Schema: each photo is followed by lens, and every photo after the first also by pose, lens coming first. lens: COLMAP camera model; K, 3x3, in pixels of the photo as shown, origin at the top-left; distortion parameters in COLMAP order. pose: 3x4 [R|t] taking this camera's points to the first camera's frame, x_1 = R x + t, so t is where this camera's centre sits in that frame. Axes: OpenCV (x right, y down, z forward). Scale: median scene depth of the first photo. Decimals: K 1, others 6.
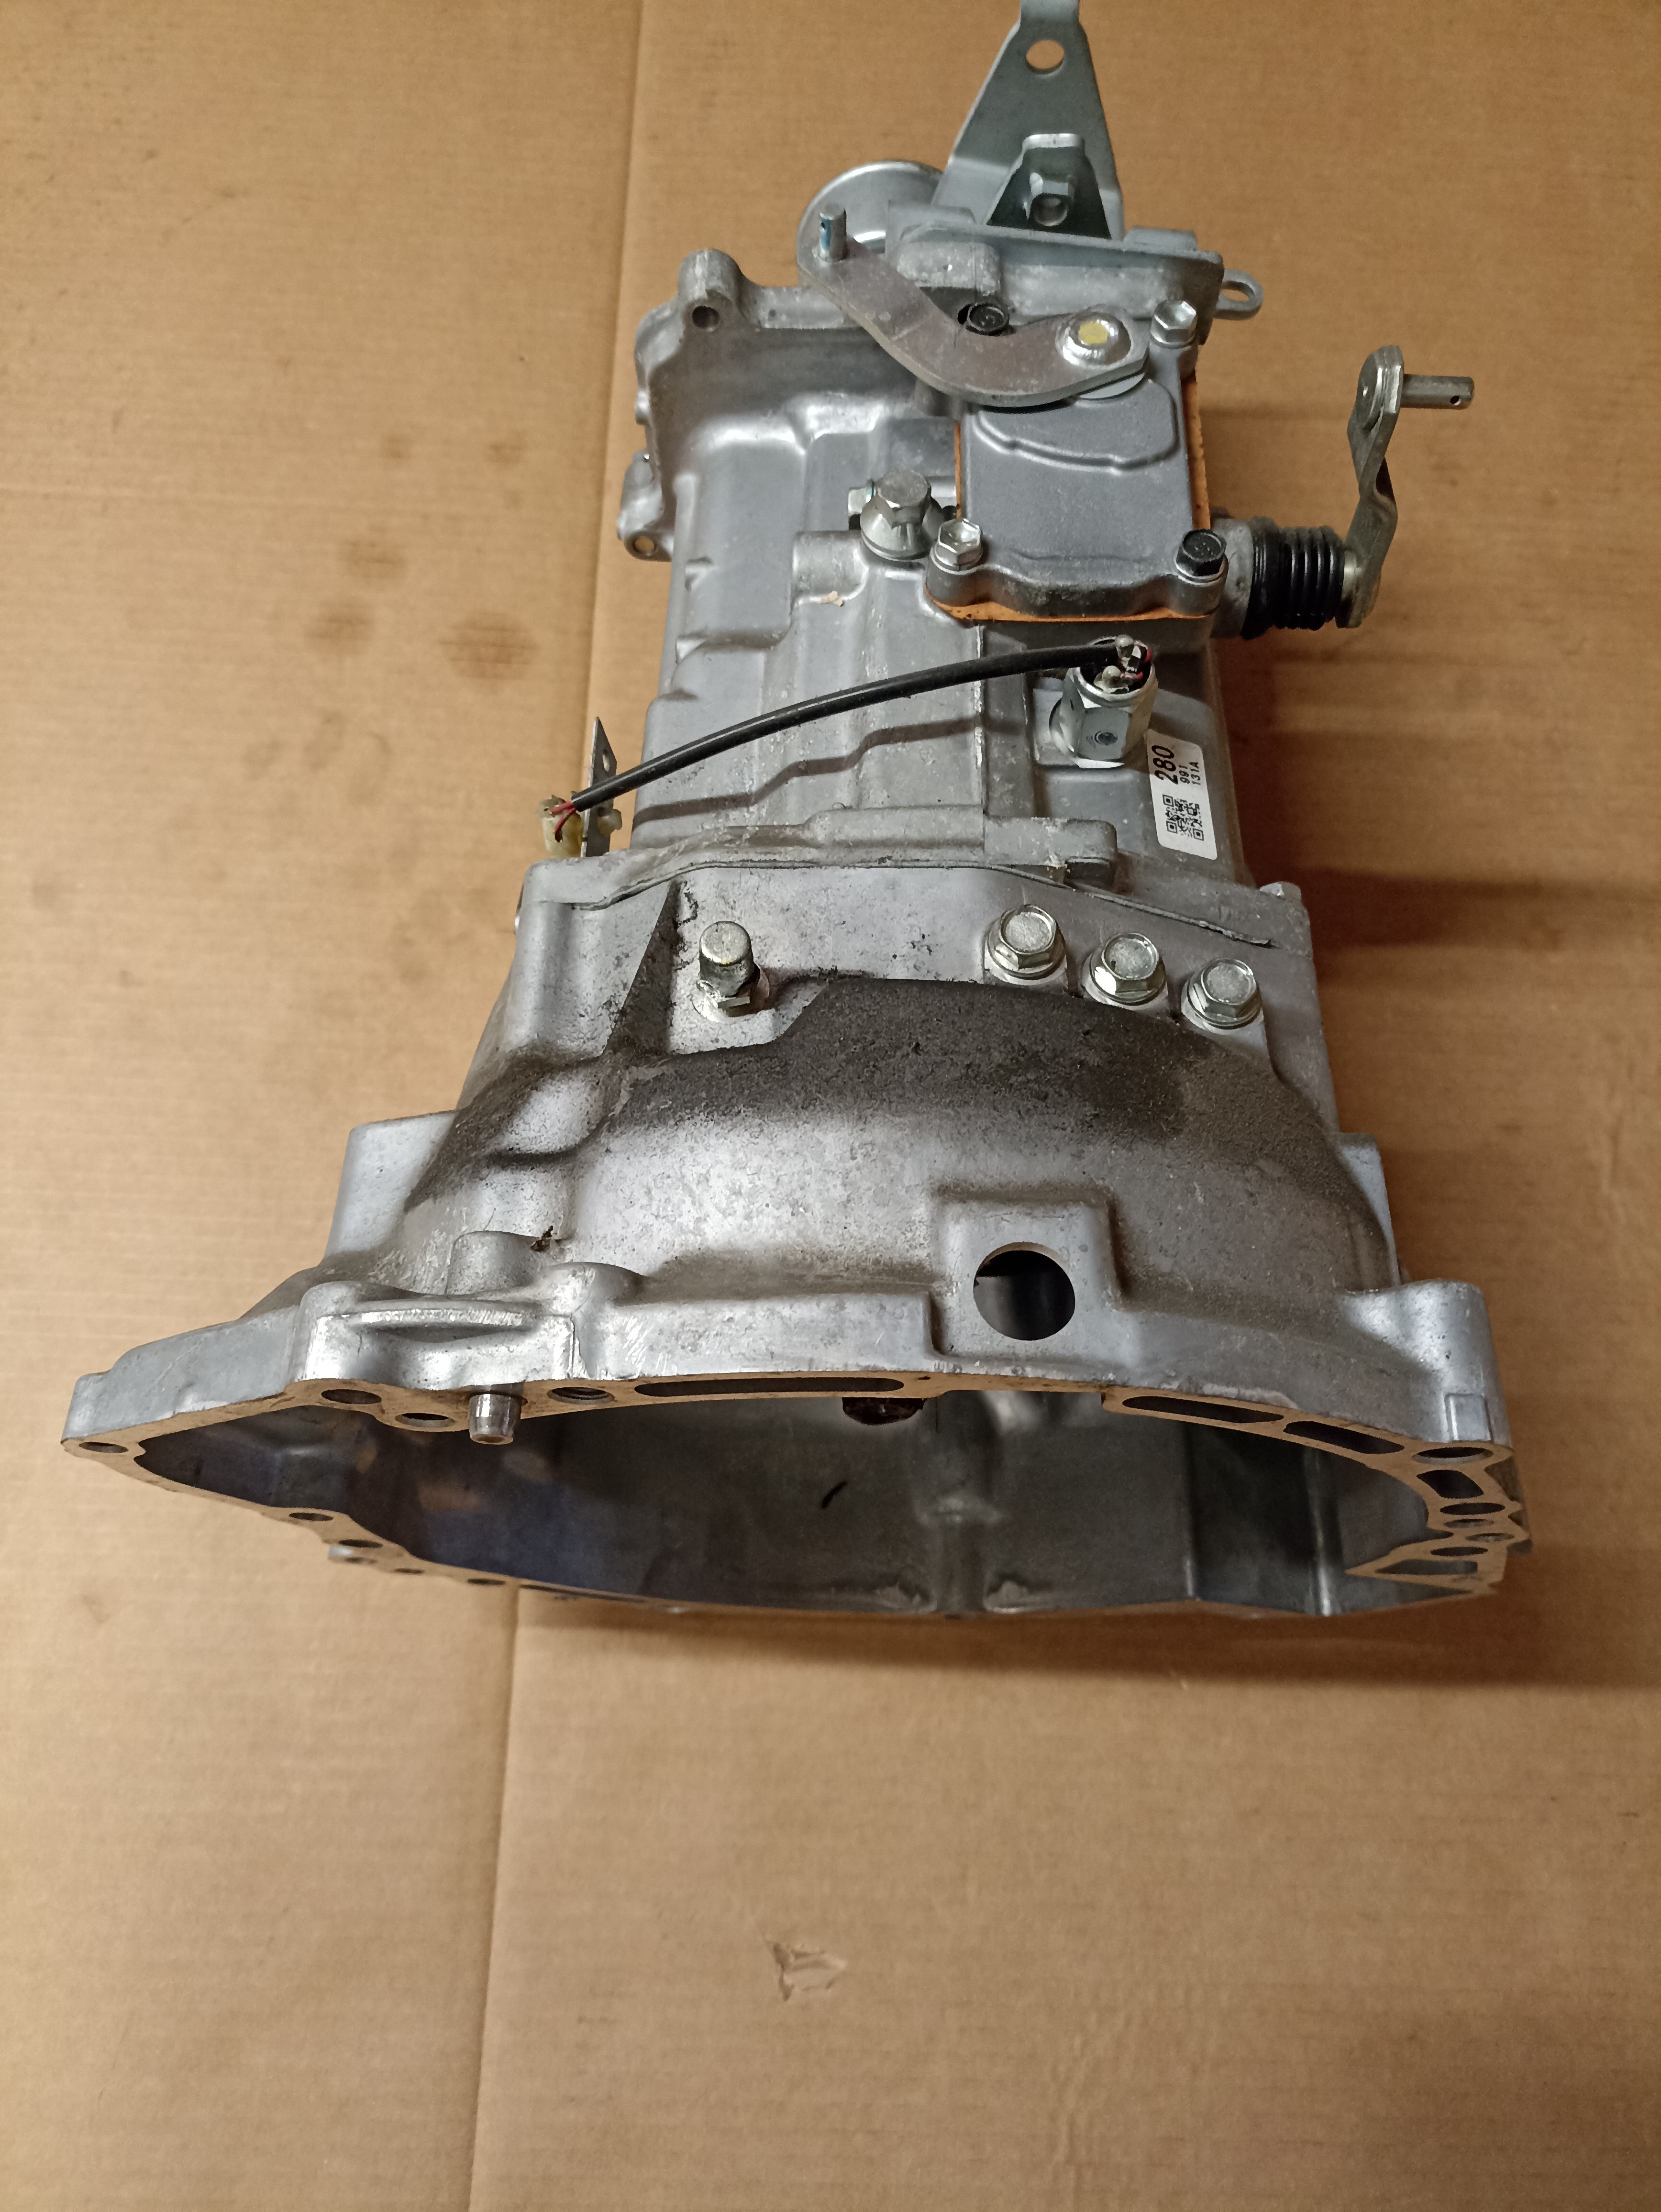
lens RADIAL K [[1641.3, 0, 830.1], [0, 1641.3, 1108.2], [0, 0, 1]] dist [0.003652, -0.002525]
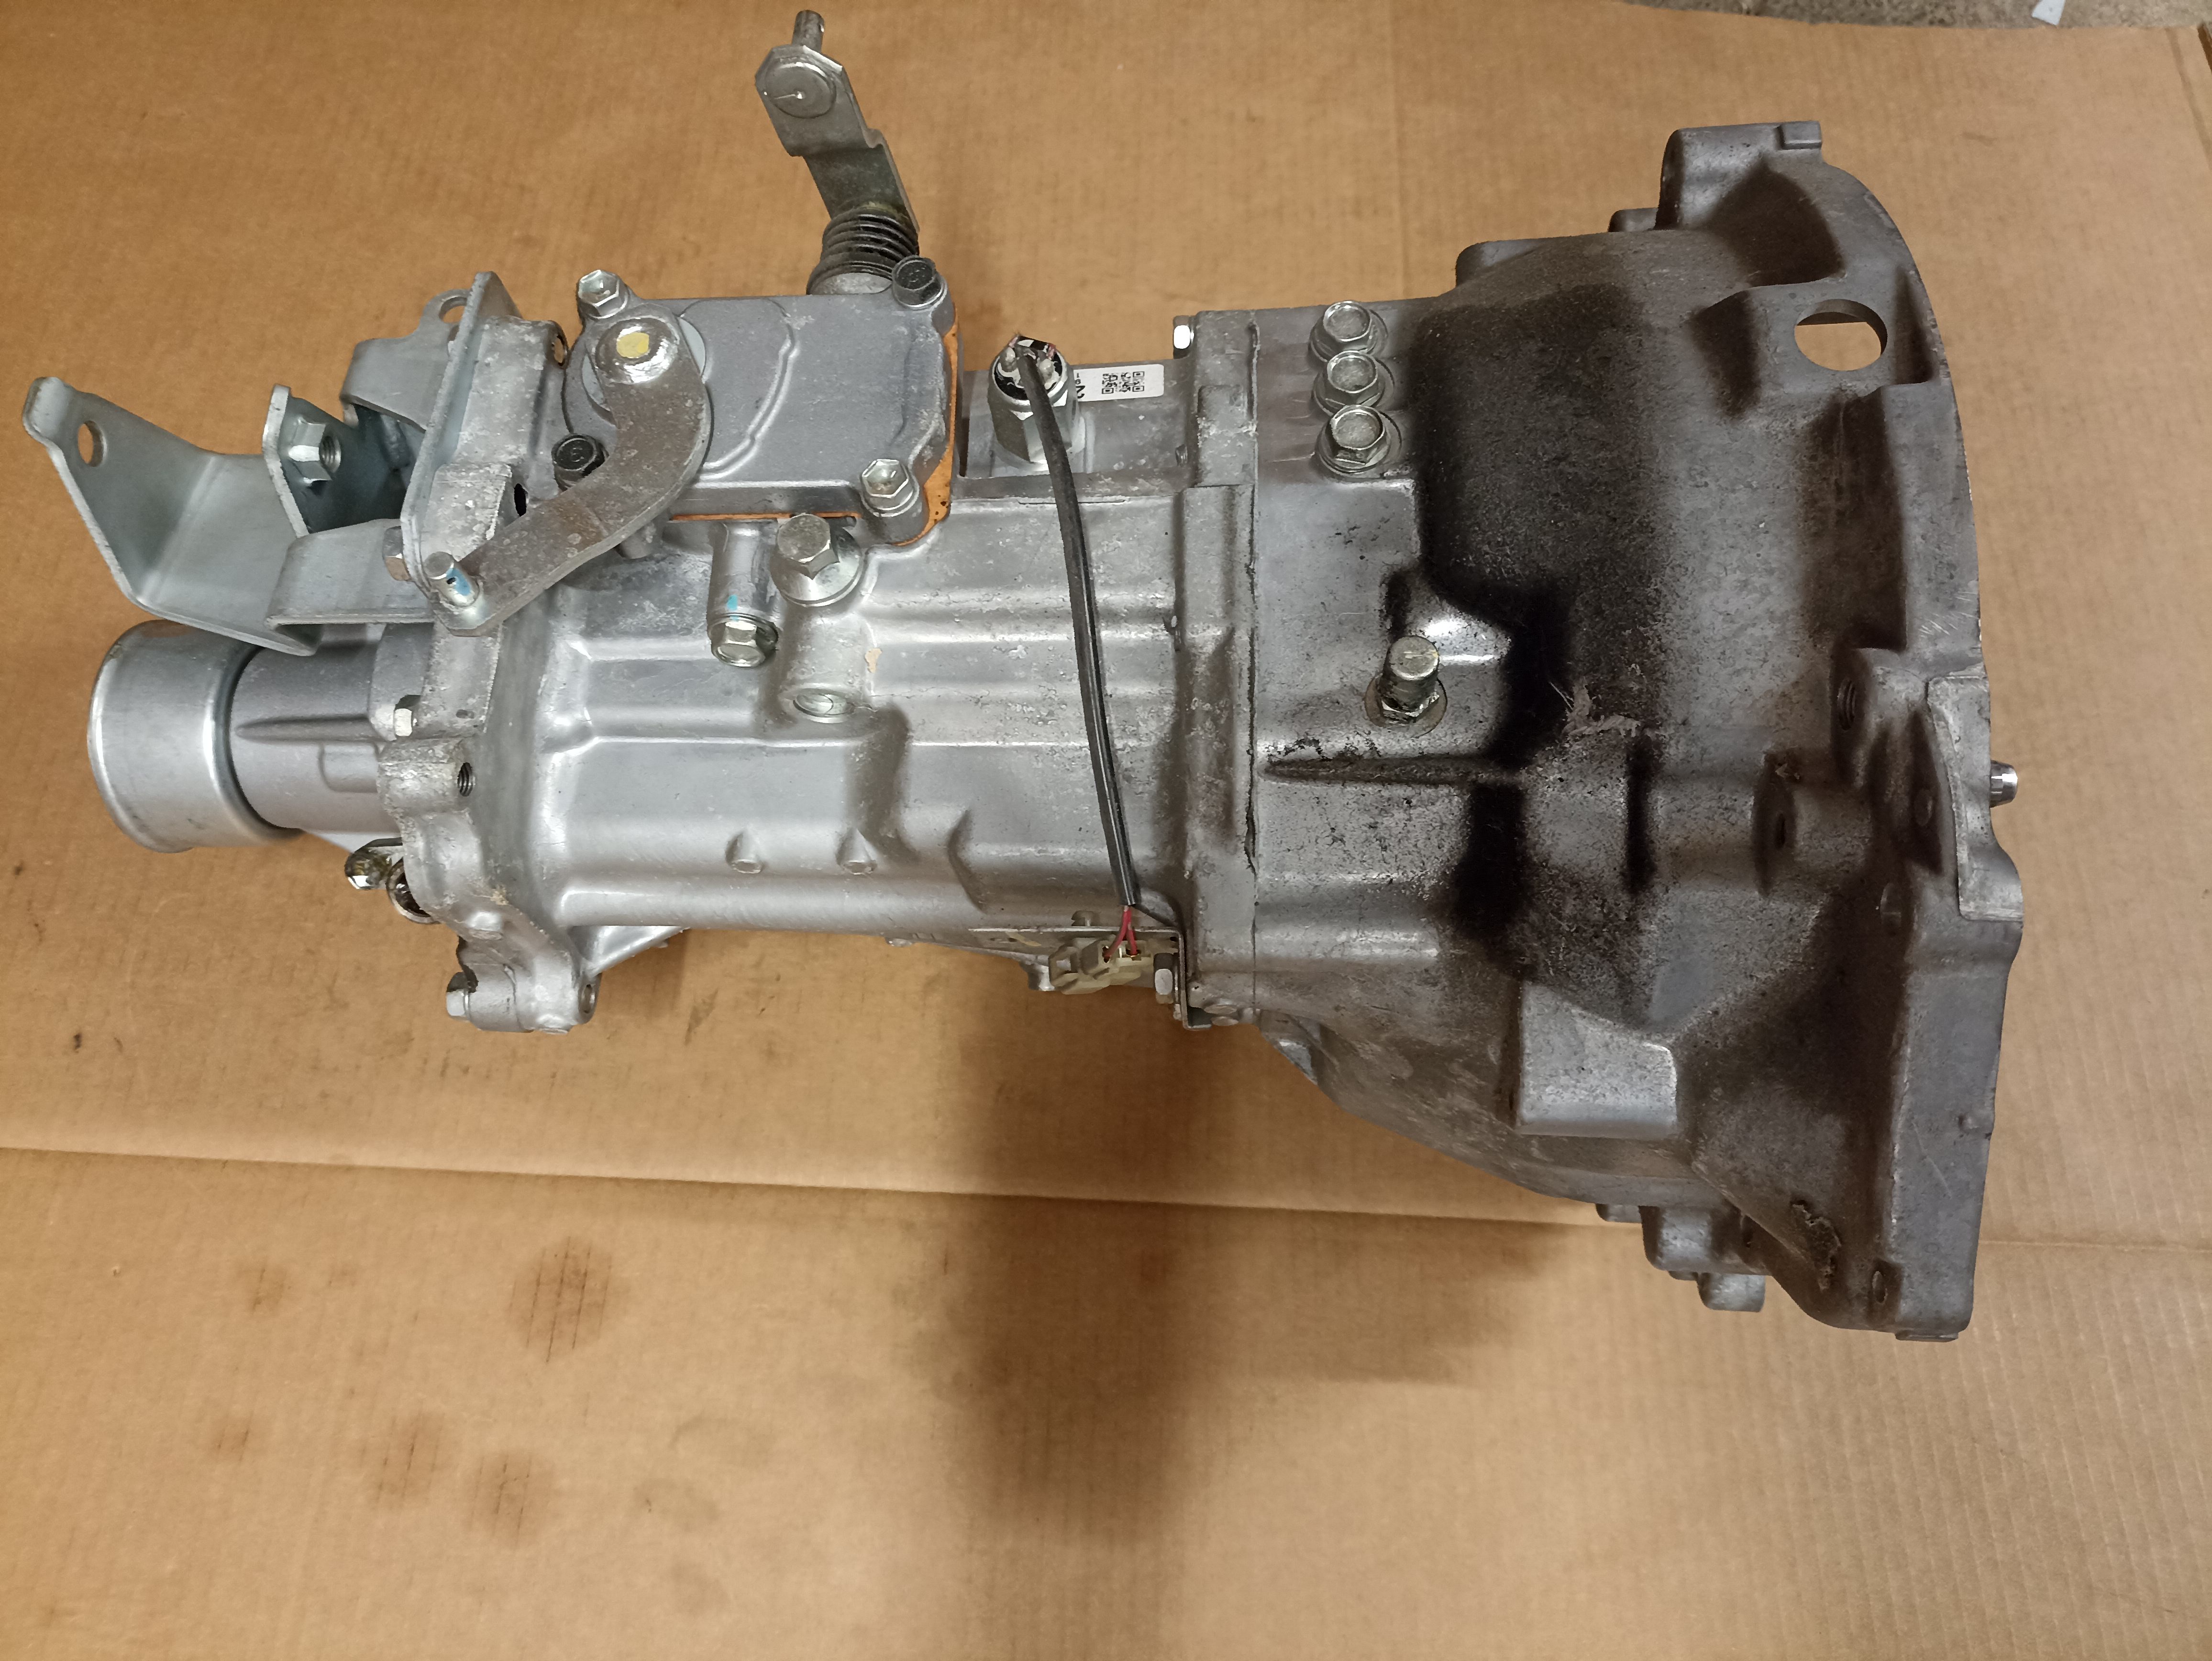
lens RADIAL K [[1641.3, 0, 1104.6], [0, 1641.3, 830.1], [0, 0, 1]] dist [0.003652, -0.002525]
pose [[0.010115, -0.922692, 0.385406, -0.366900], [0.936868, 0.143472, 0.318894, -0.388753], [-0.349536, 0.357849, 0.865892, 0.157944]]
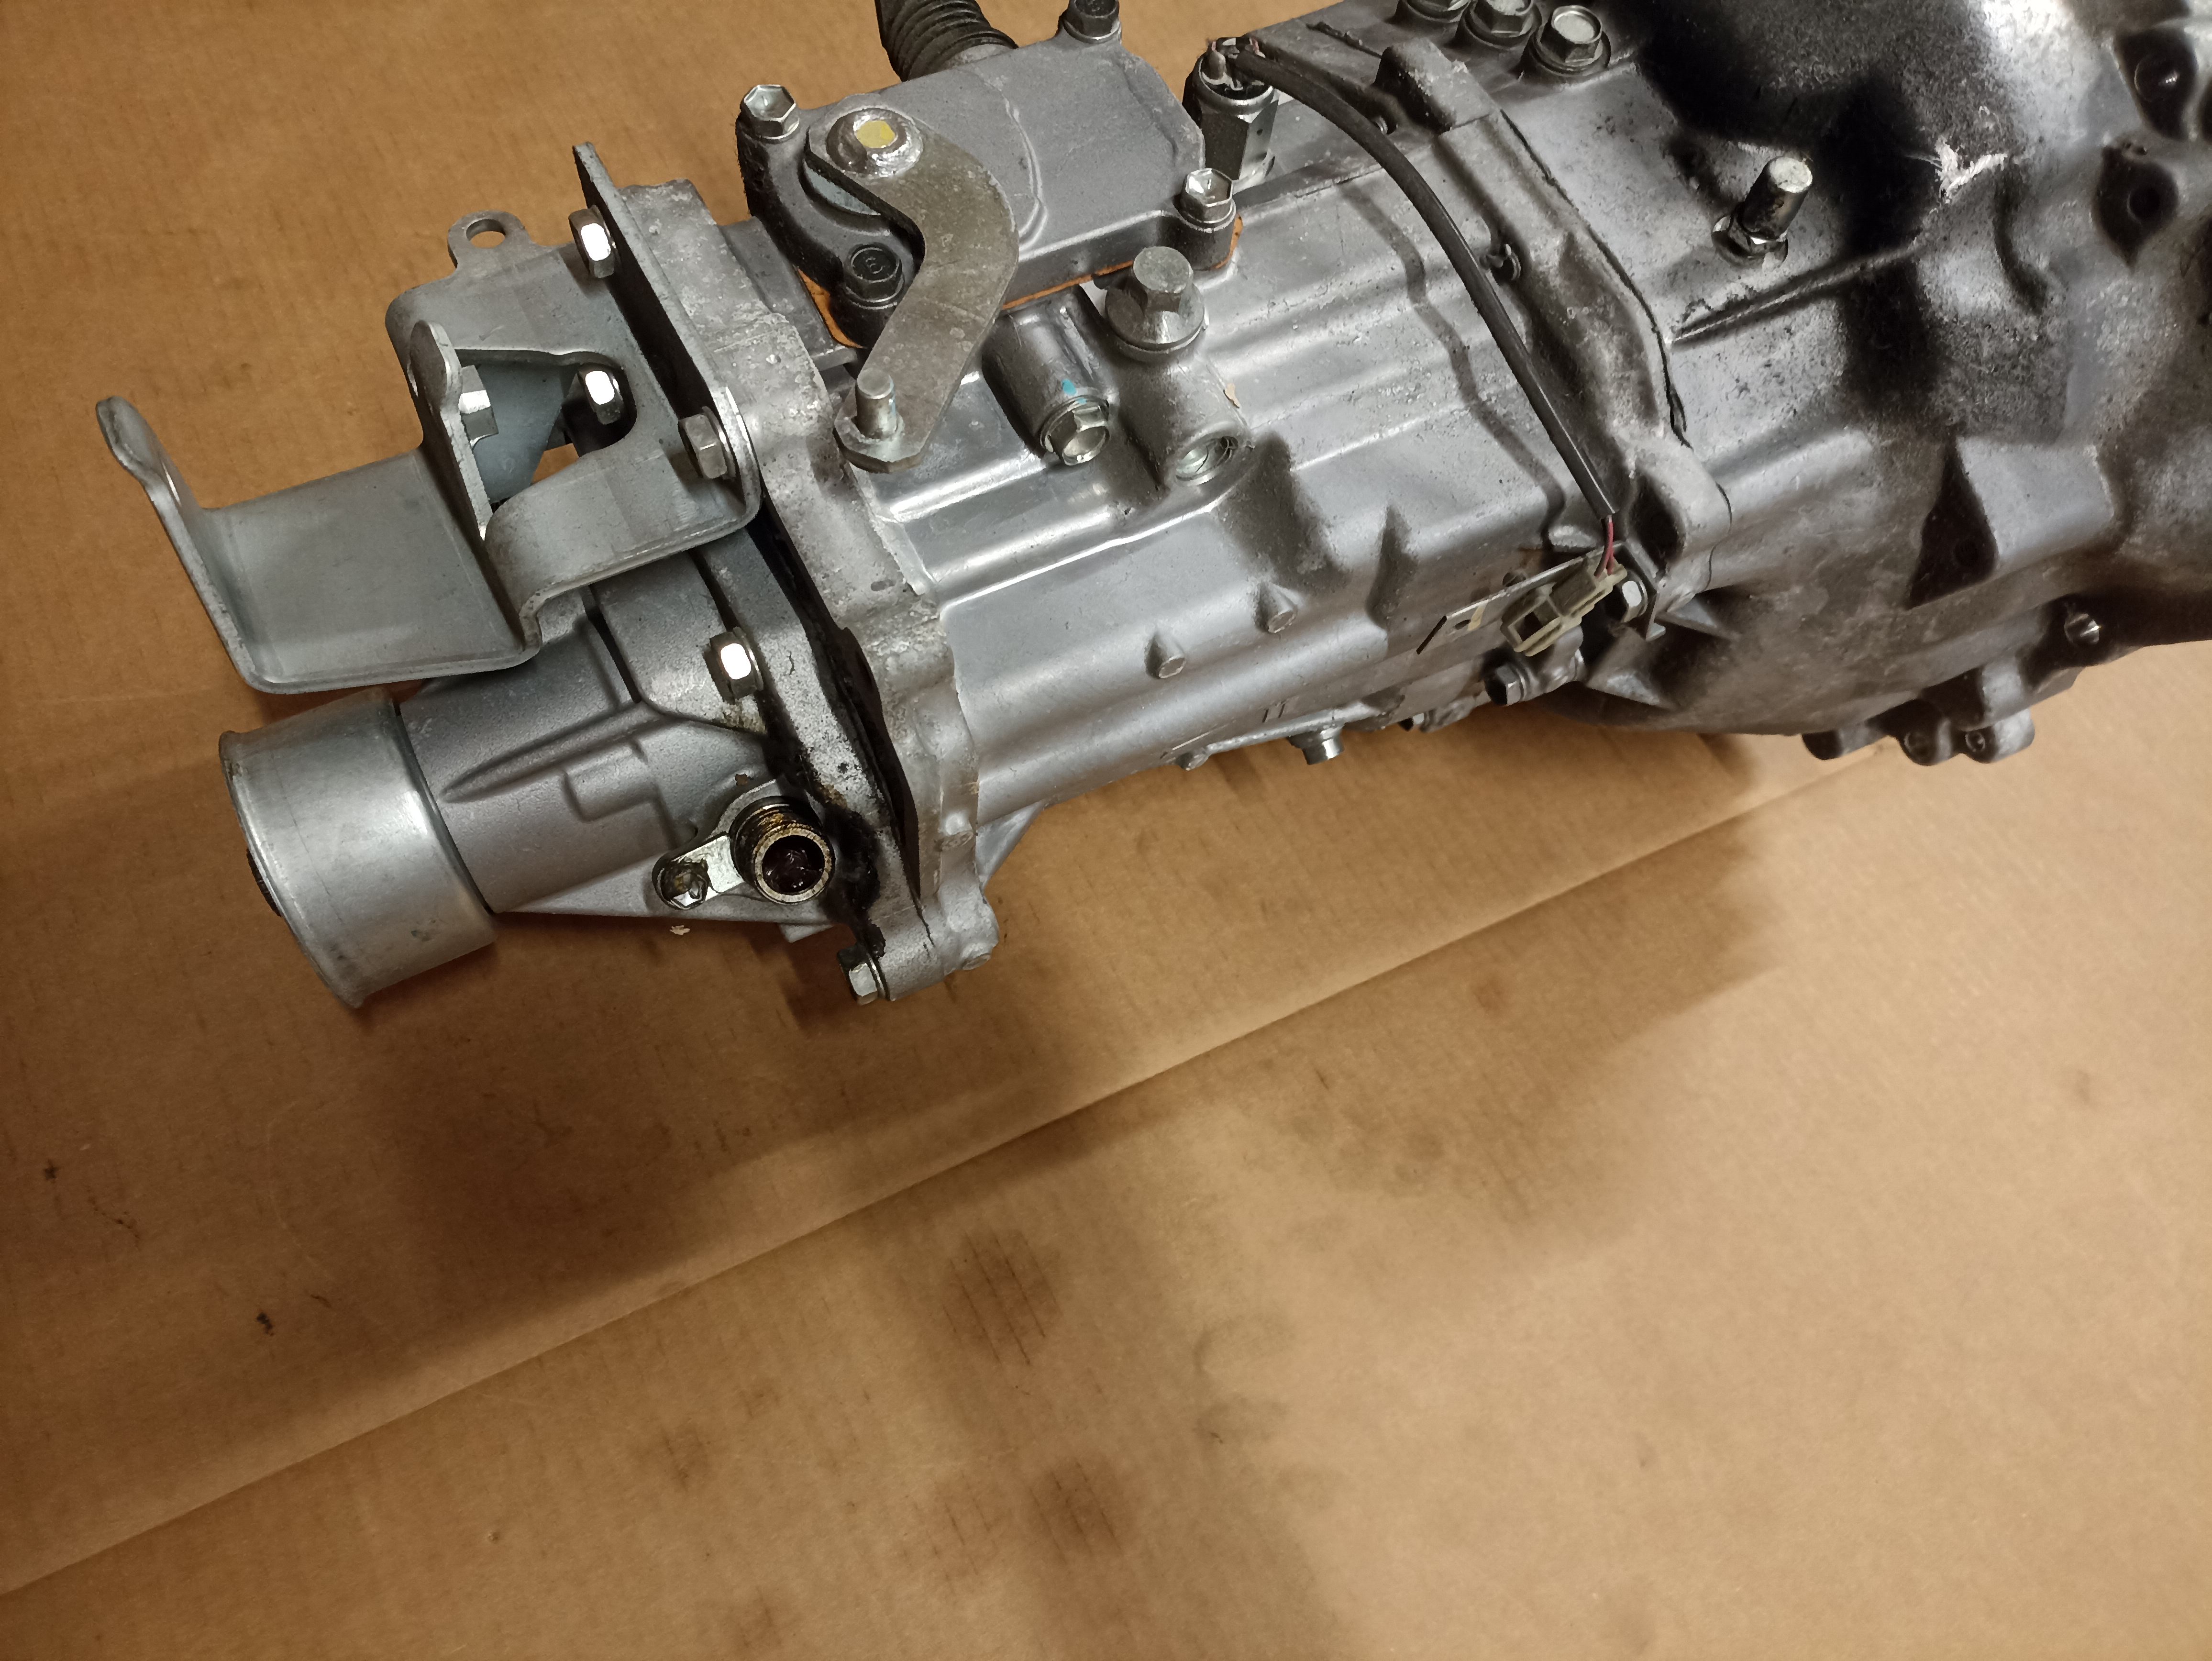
lens RADIAL K [[1641.3, 0, 1102.7], [0, 1641.3, 827.7], [0, 0, 1]] dist [0.003652, -0.002525]
pose [[-0.482774, -0.812017, 0.327960, -0.357624], [0.754855, -0.195989, 0.625925, -0.782333], [-0.443985, 0.549742, 0.707574, 0.455748]]
